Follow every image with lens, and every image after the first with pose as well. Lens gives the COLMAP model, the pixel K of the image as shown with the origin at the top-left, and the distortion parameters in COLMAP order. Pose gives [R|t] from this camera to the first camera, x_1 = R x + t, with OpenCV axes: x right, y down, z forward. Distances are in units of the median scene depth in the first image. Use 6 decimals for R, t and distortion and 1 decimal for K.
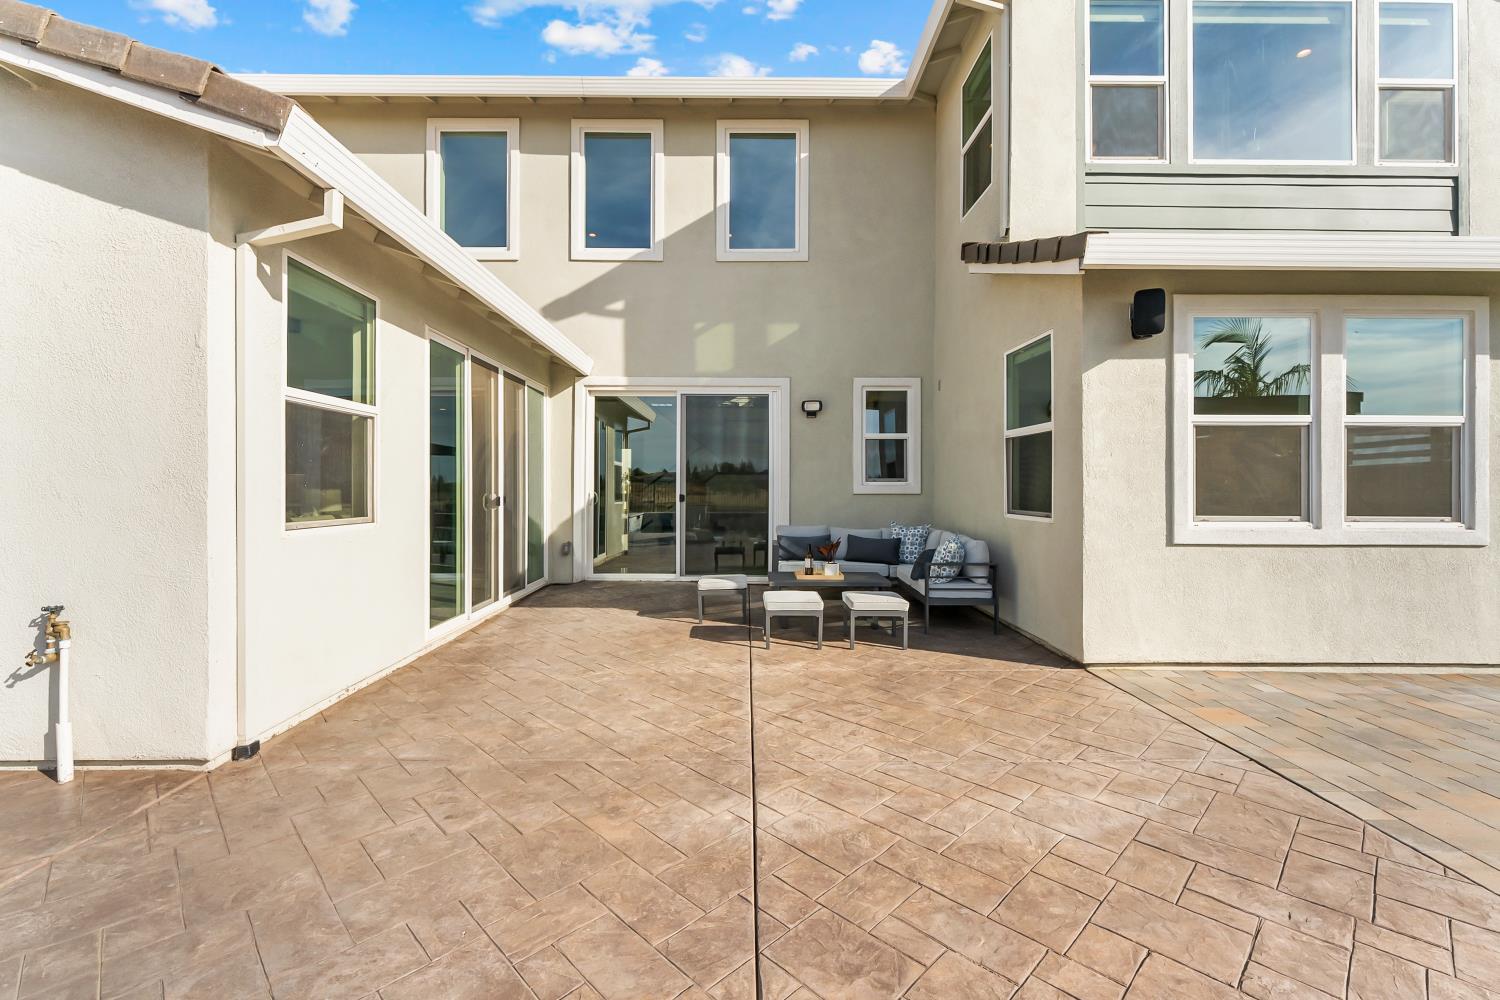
lens RADIAL K [[641.5, 0, 742.1], [0, 641.5, 487.1], [0, 0, 1]] dist [0.000700, -0.000165]
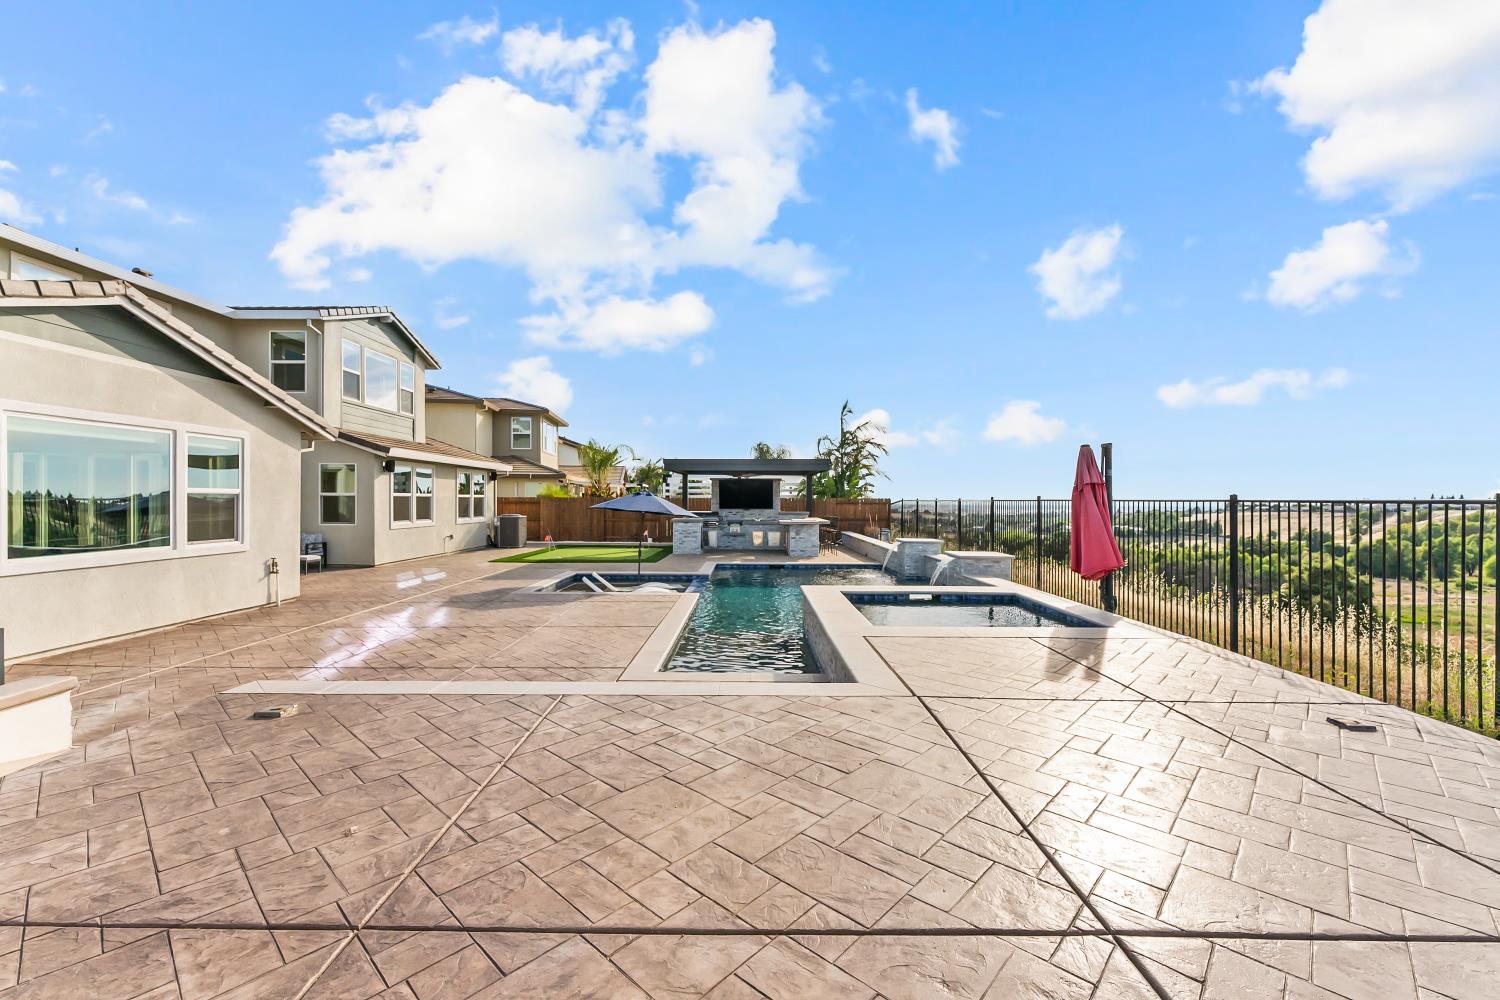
lens RADIAL K [[614.8, 0, 750.0], [0, 614.8, 500.0], [0, 0, 1]] dist [-0.000664, 0.000066]
pose [[-0.002978, -0.005060, 0.999983, -2.207114], [-0.005447, 0.999972, 0.005043, -0.082553], [-0.999981, -0.005432, -0.003005, -0.794921]]
